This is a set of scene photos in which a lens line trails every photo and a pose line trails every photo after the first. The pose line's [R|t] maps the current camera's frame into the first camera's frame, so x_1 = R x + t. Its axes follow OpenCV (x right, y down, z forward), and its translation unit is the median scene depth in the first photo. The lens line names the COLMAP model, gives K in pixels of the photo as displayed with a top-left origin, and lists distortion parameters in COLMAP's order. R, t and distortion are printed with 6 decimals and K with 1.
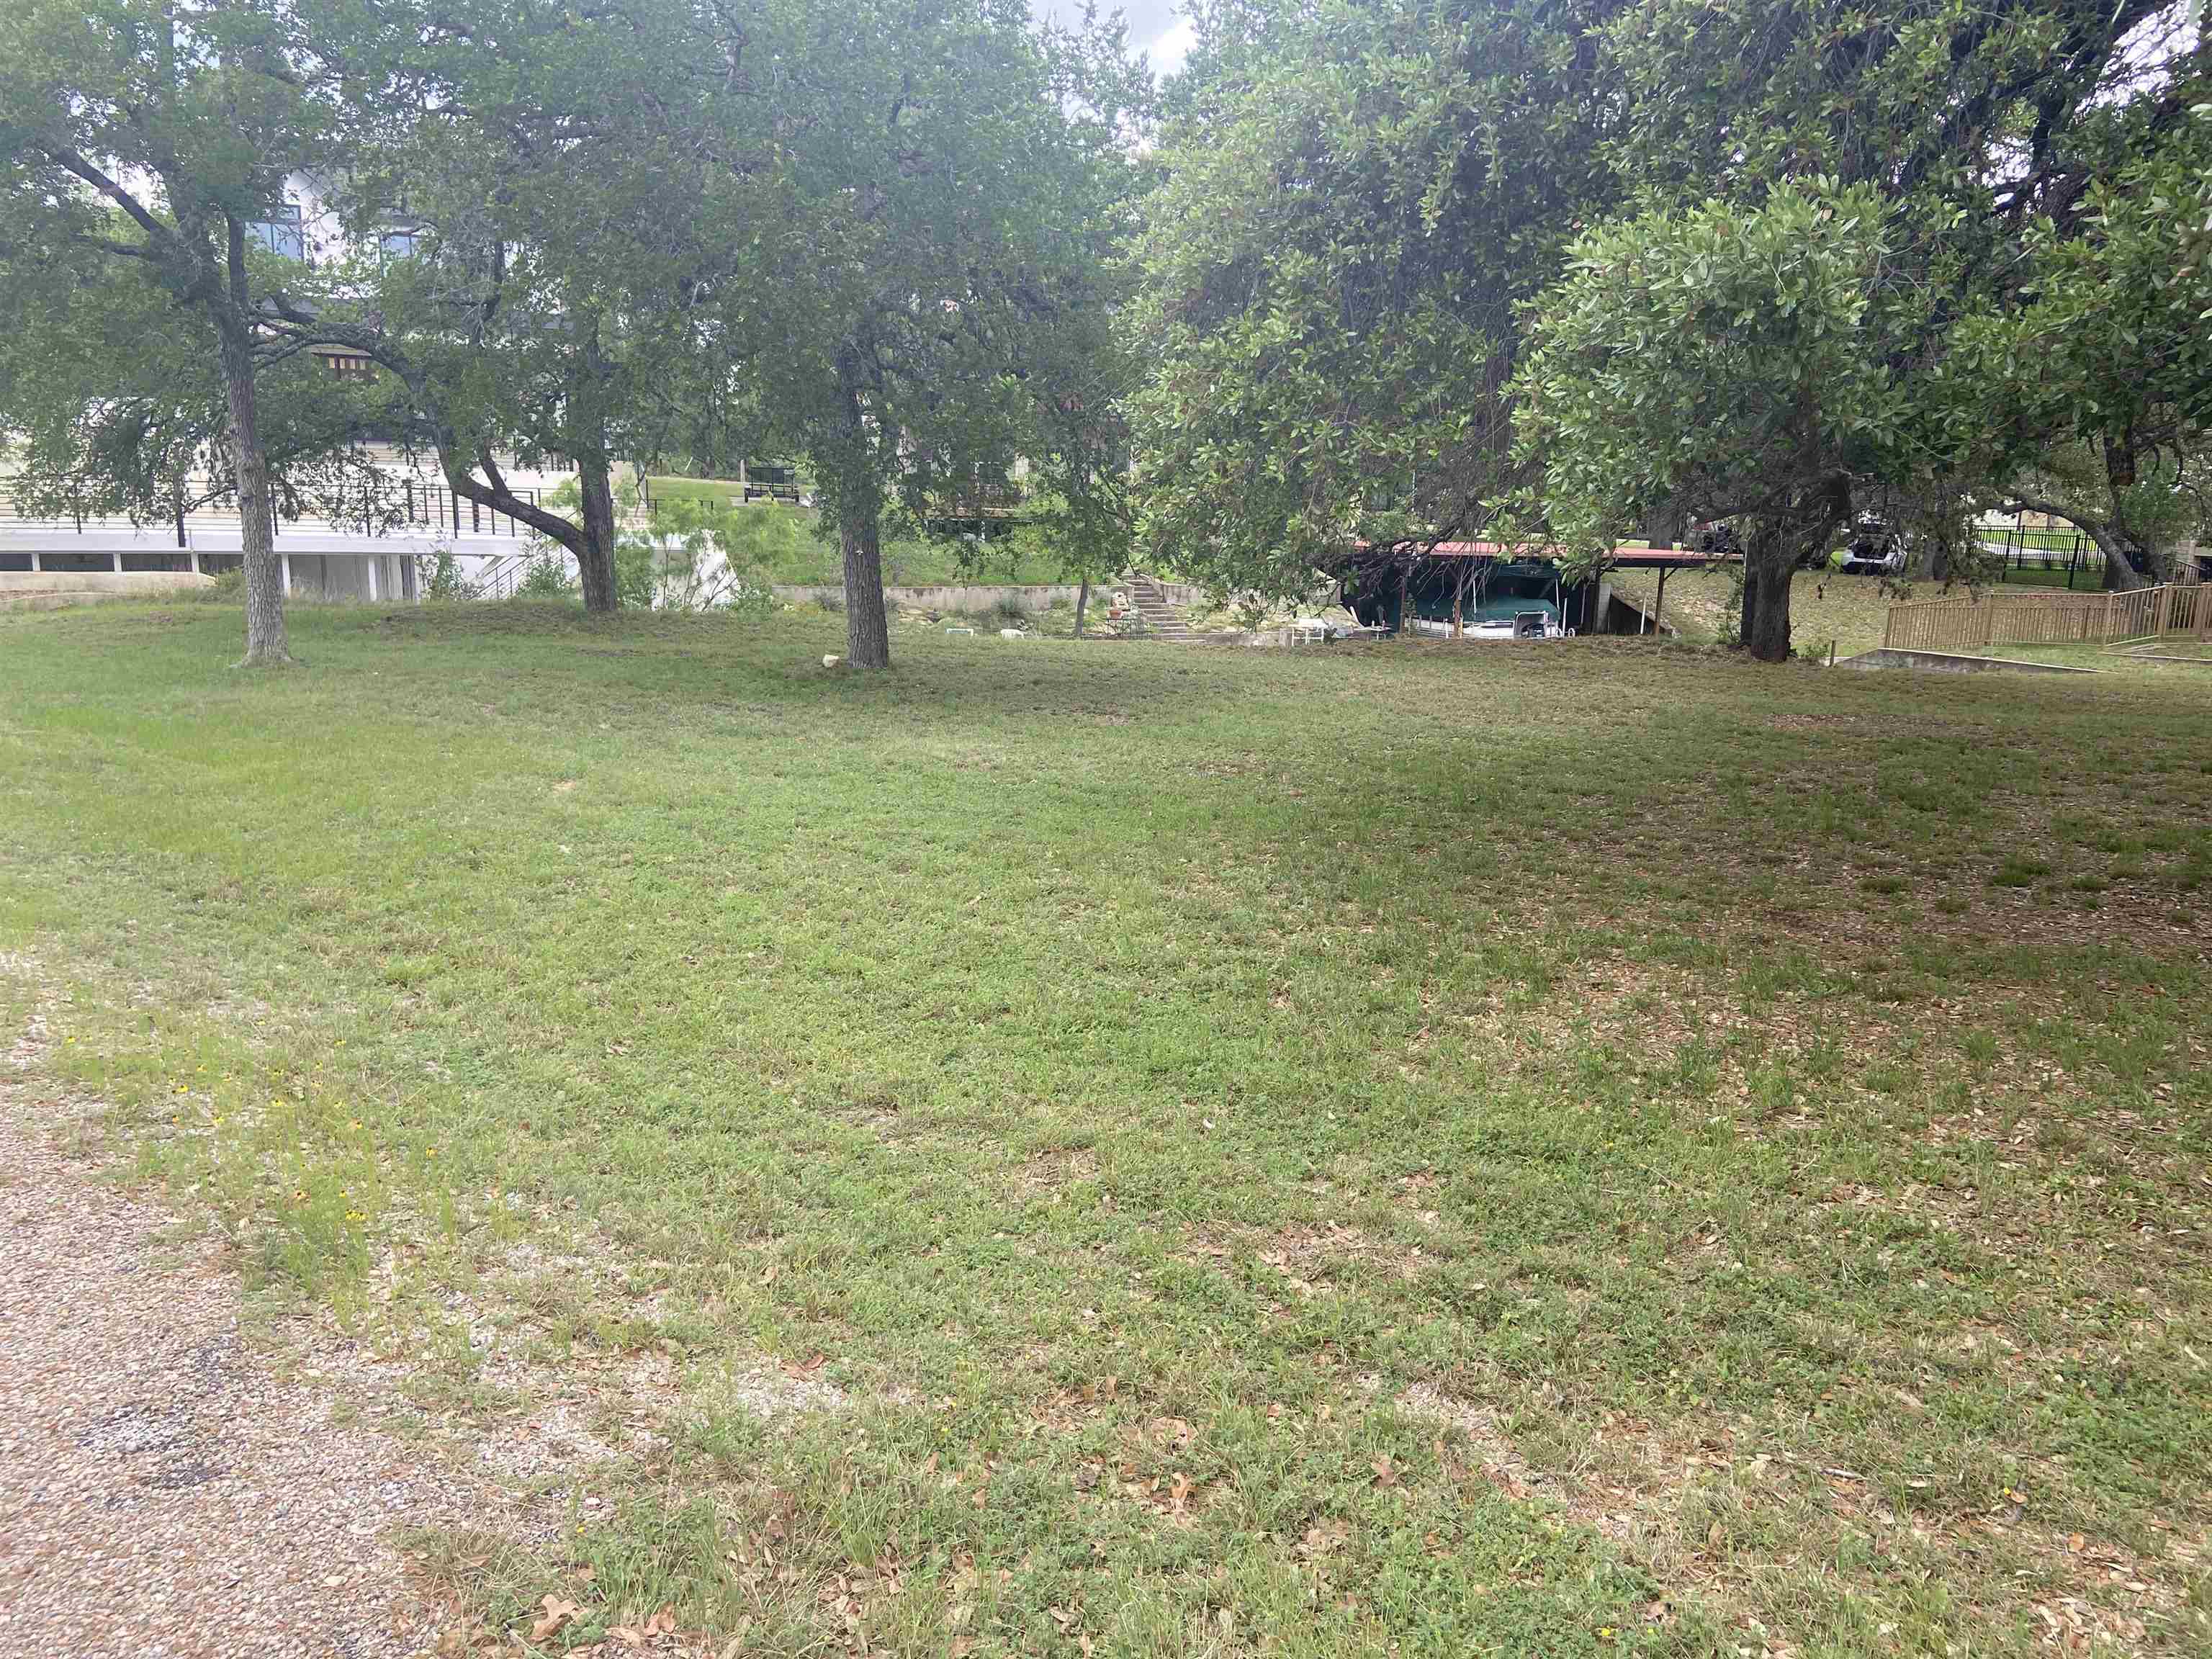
lens RADIAL K [[1667.5, 0, 1090.0], [0, 1667.5, 829.1], [0, 0, 1]] dist [0.109536, -0.144155]
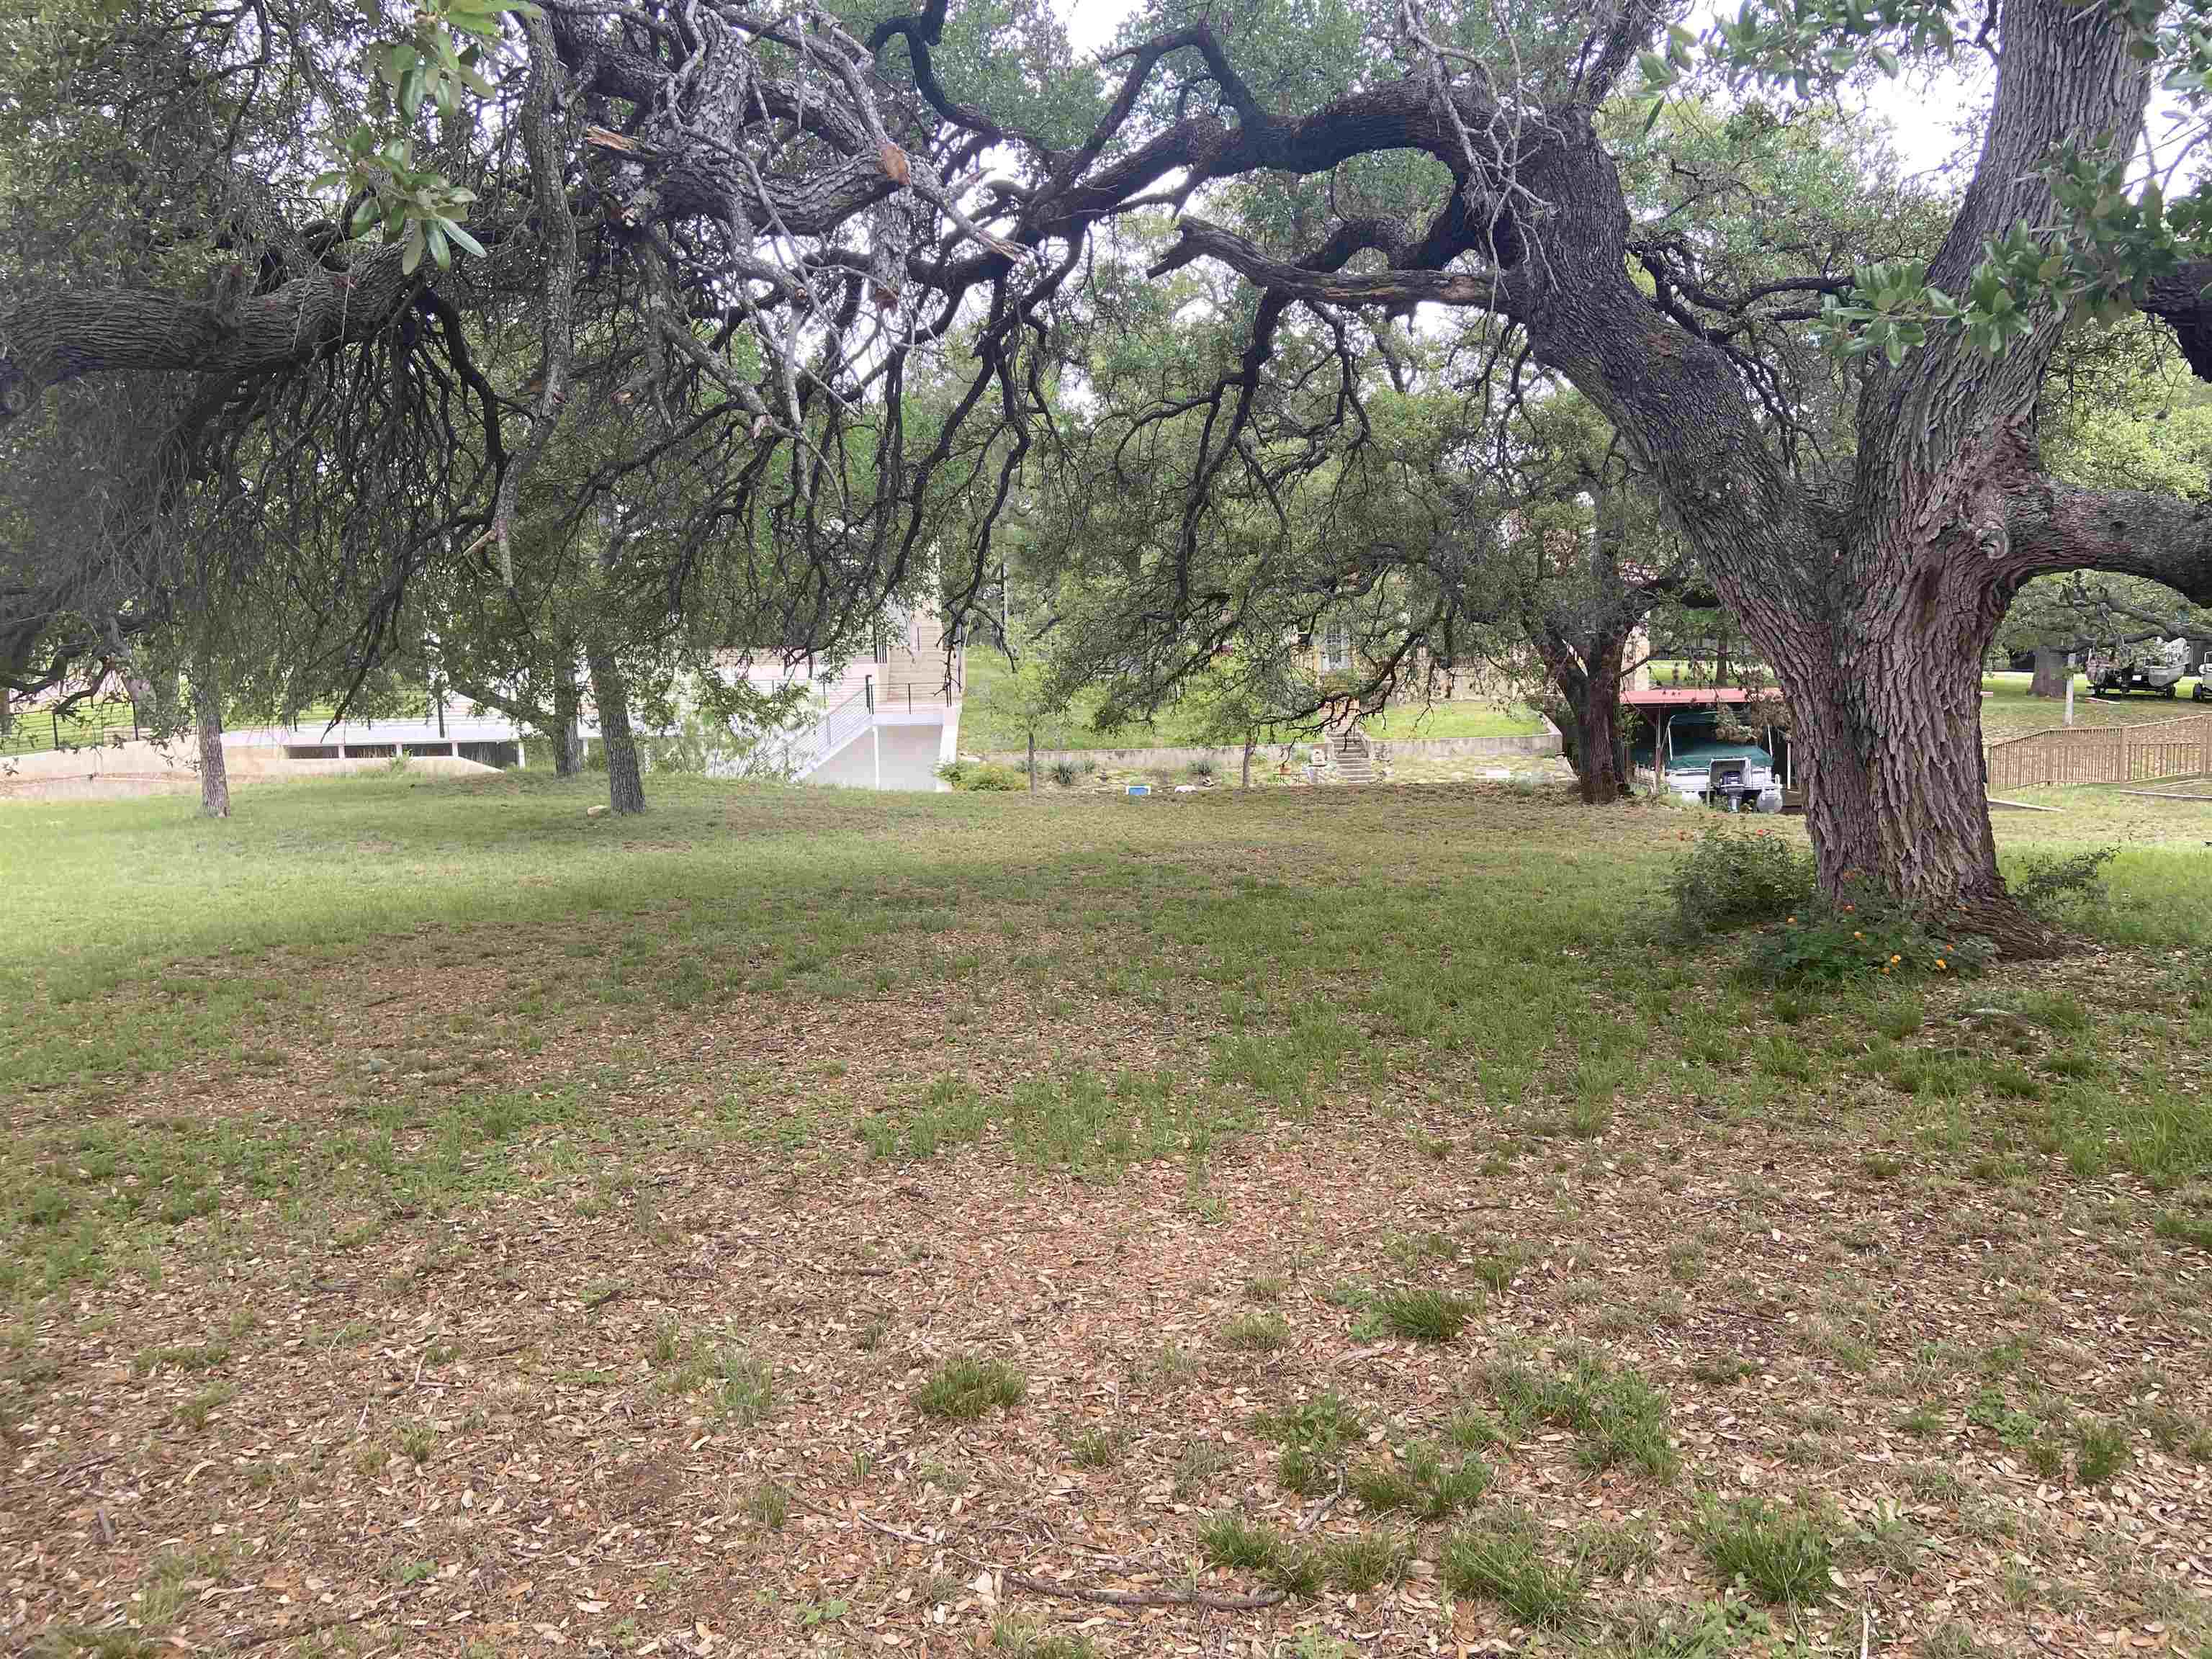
lens RADIAL K [[1667.5, 0, 1120.0], [0, 1667.5, 810.5], [0, 0, 1]] dist [0.109536, -0.144155]
pose [[0.934629, -0.013797, -0.355356, 0.424820], [-0.024432, 0.994395, -0.102866, 0.012780], [0.354783, 0.104823, 0.929054, -0.027877]]
